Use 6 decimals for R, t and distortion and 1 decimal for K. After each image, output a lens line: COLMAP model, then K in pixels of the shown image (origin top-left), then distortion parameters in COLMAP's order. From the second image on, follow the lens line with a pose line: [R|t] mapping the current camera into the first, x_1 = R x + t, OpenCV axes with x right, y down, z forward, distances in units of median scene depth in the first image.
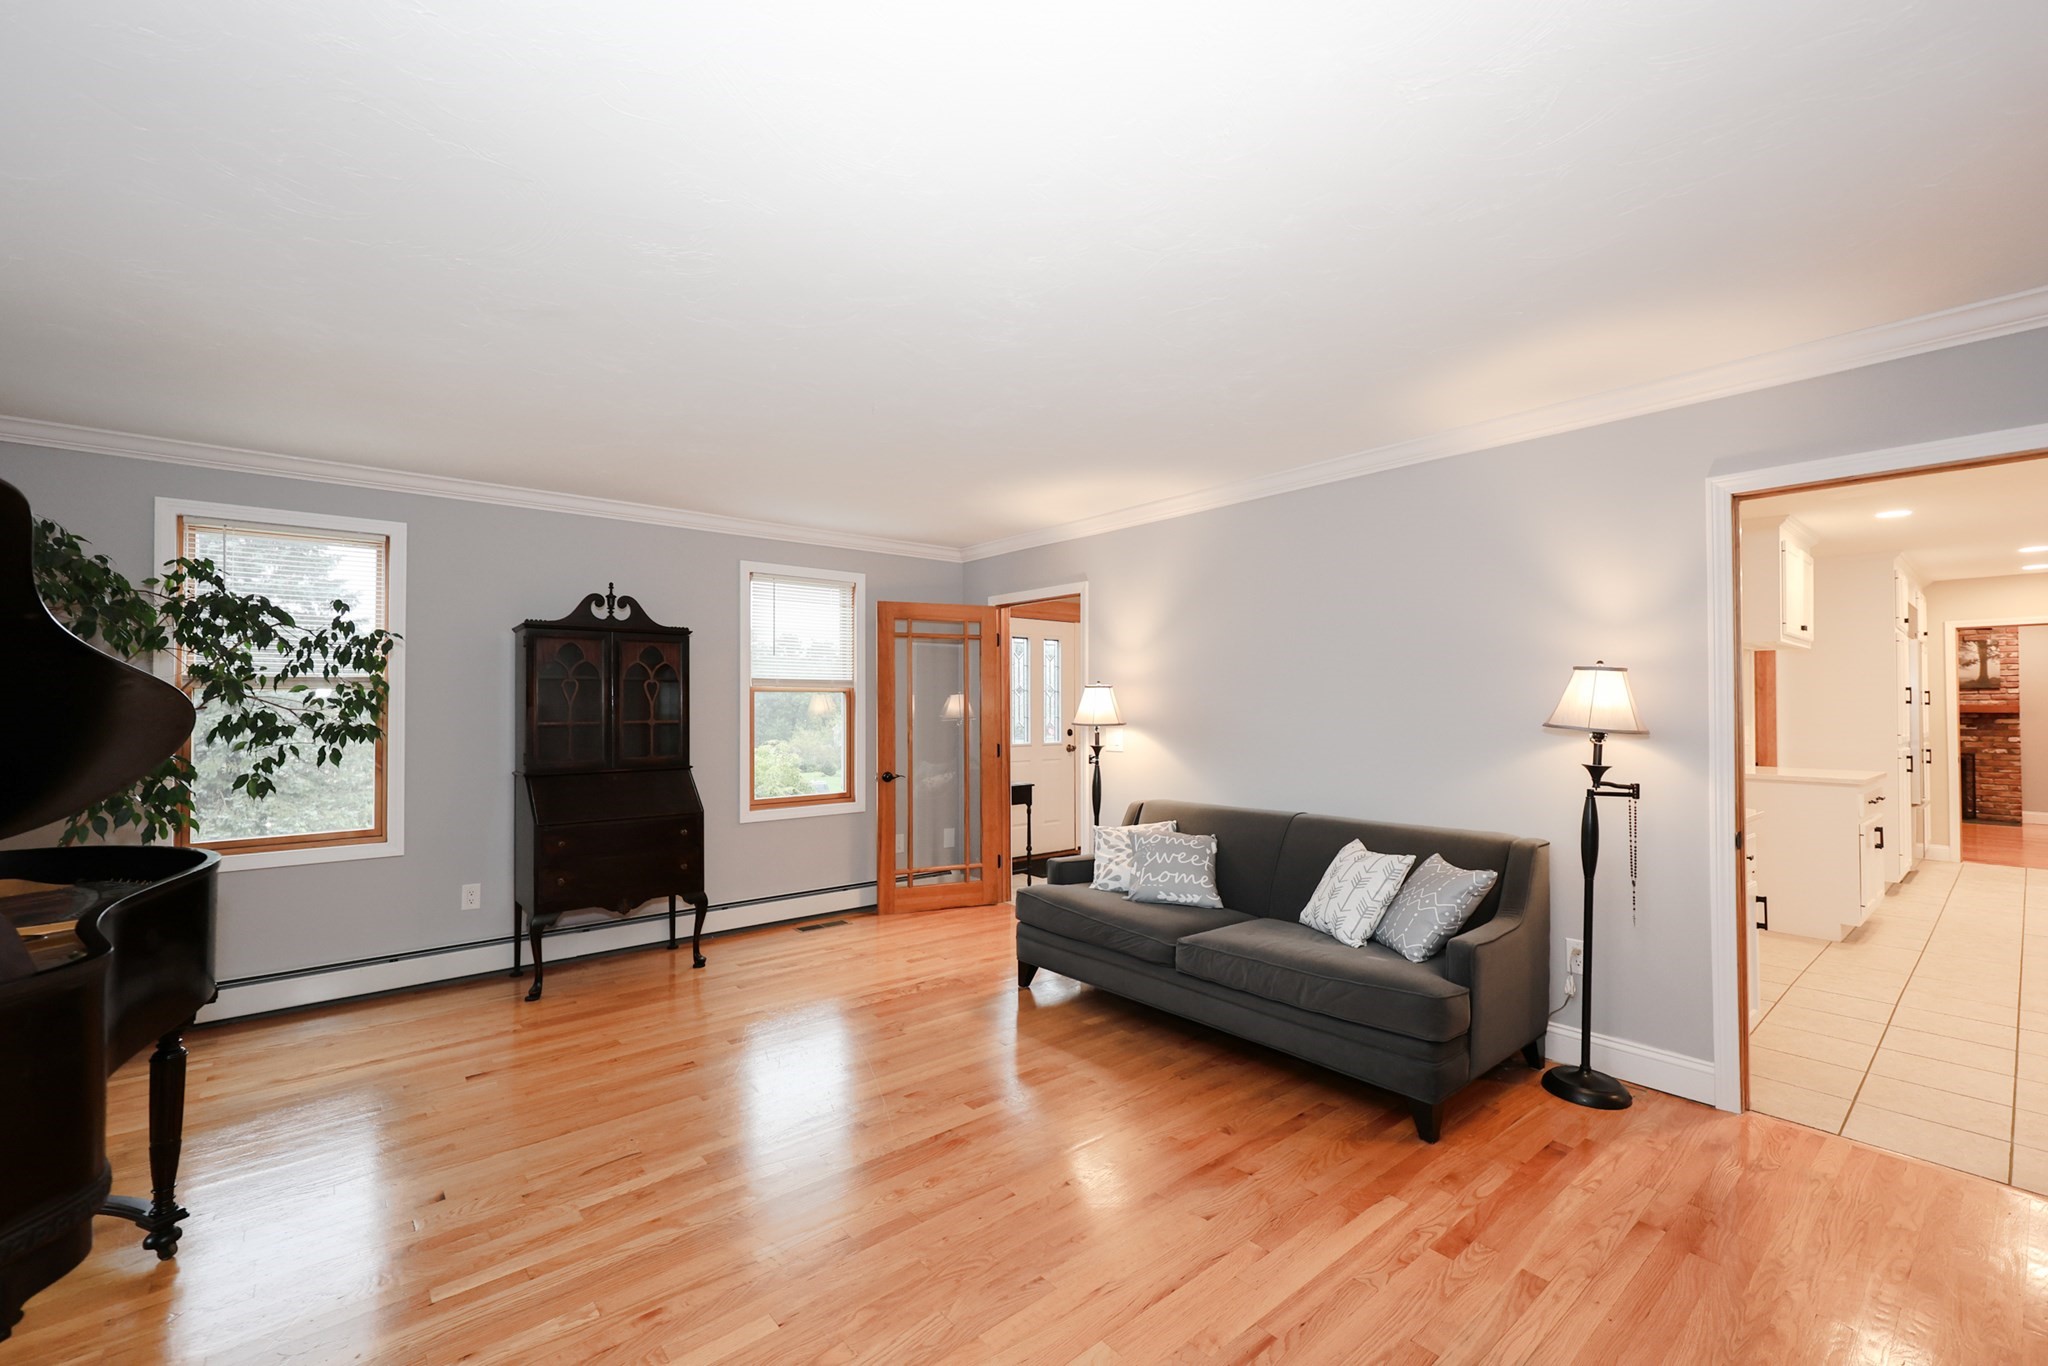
lens RADIAL K [[840.2, 0, 1019.8], [0, 840.2, 686.9], [0, 0, 1]] dist [0.002026, 0.000413]
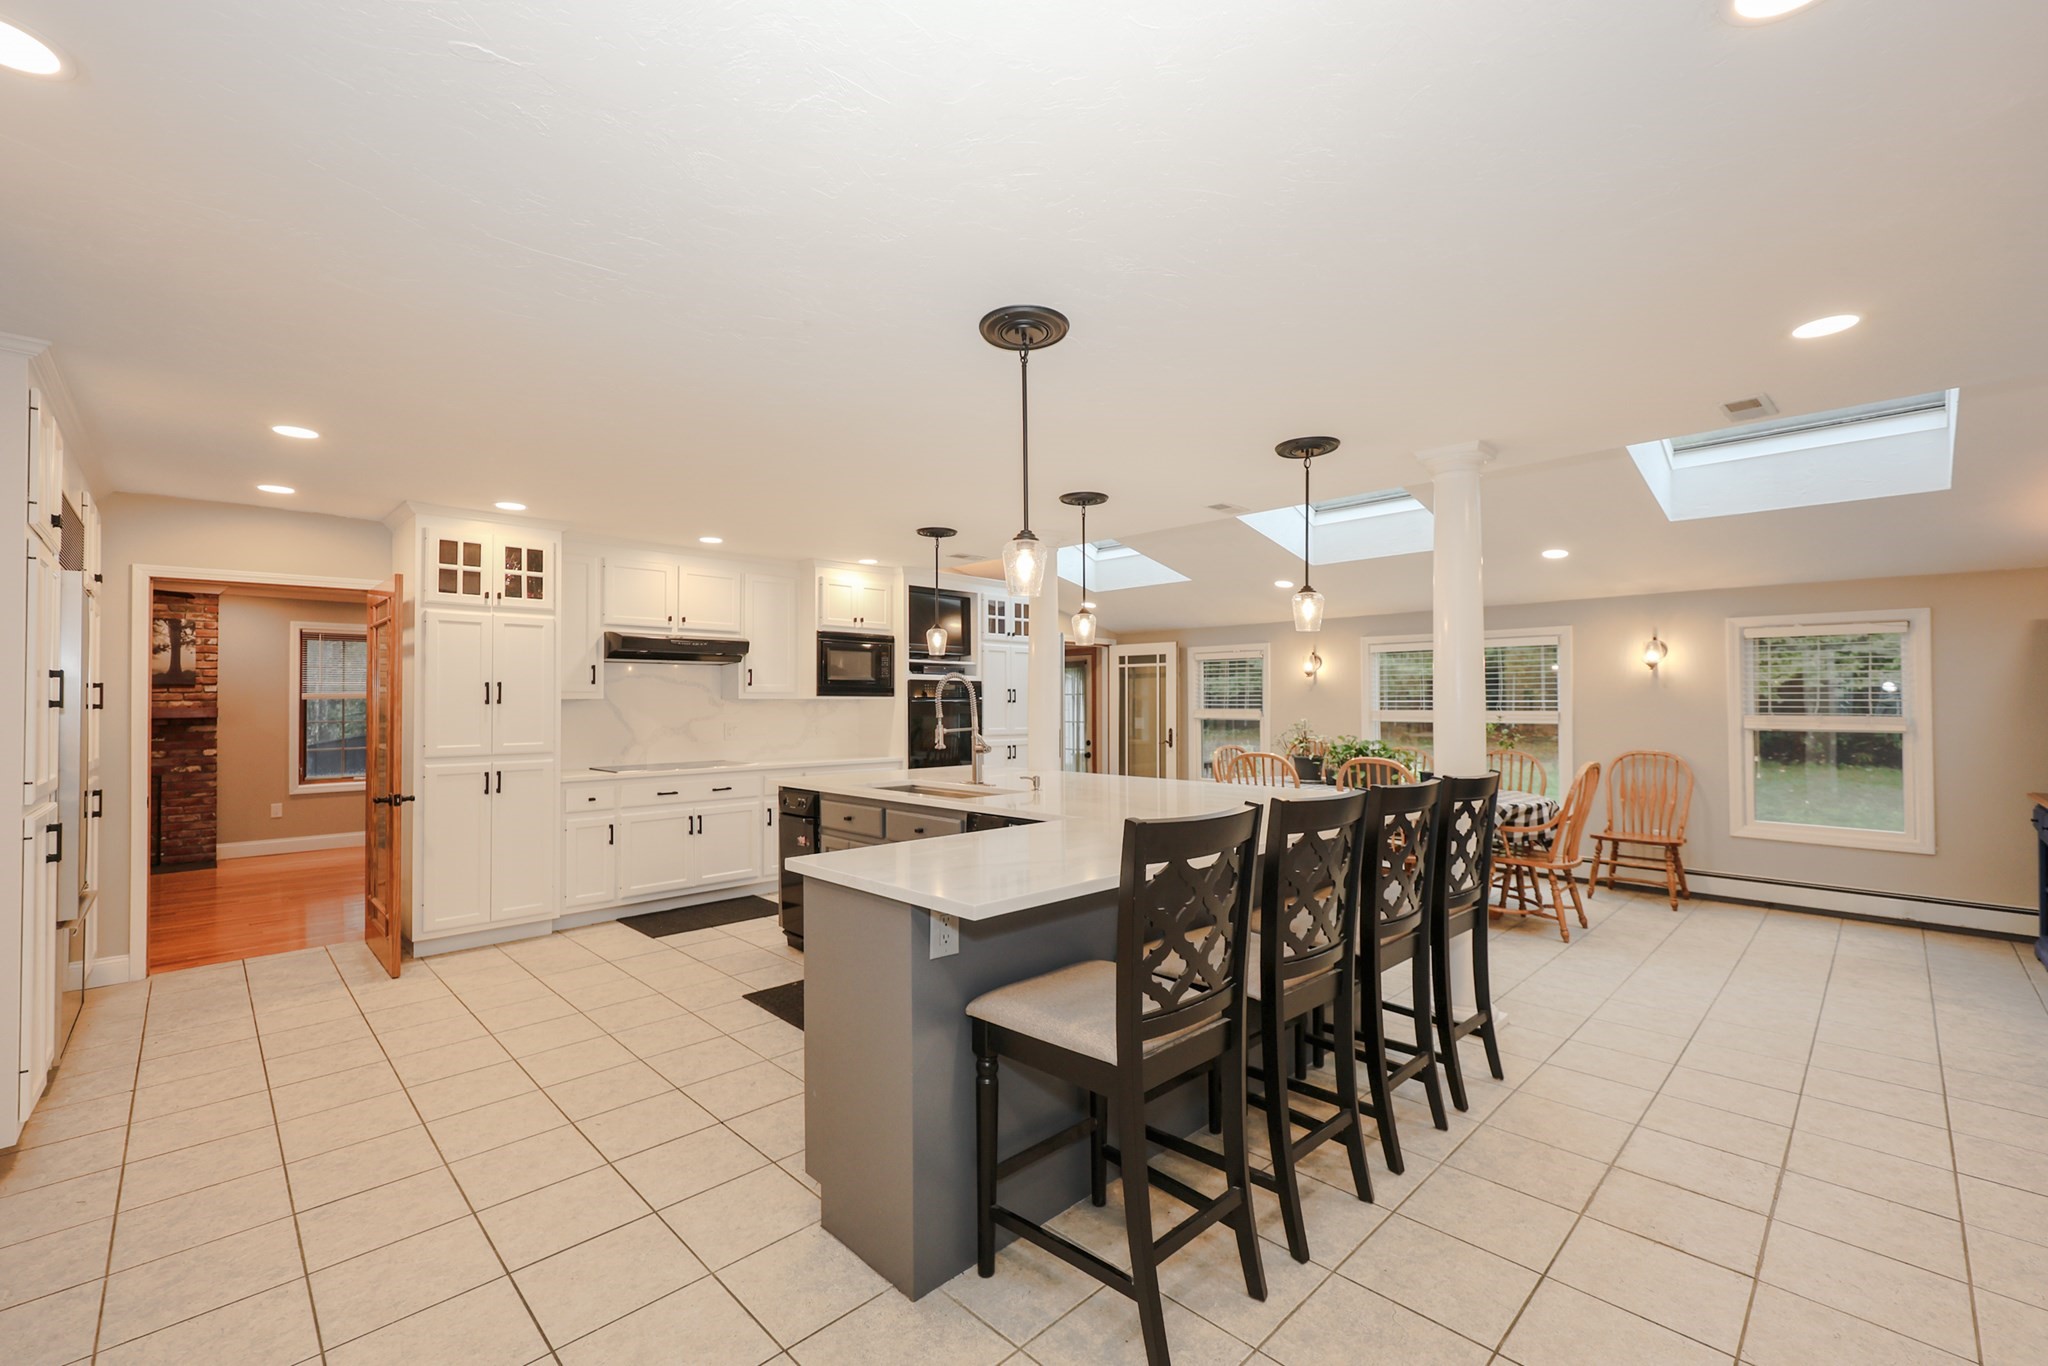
lens RADIAL K [[840.2, 0, 1017.7], [0, 840.2, 687.7], [0, 0, 1]] dist [0.002026, 0.000413]
pose [[-0.081211, 0.014244, 0.996595, 0.358399], [-0.012966, 0.999798, -0.015346, 0.005984], [-0.996613, -0.014169, -0.081010, 0.333269]]
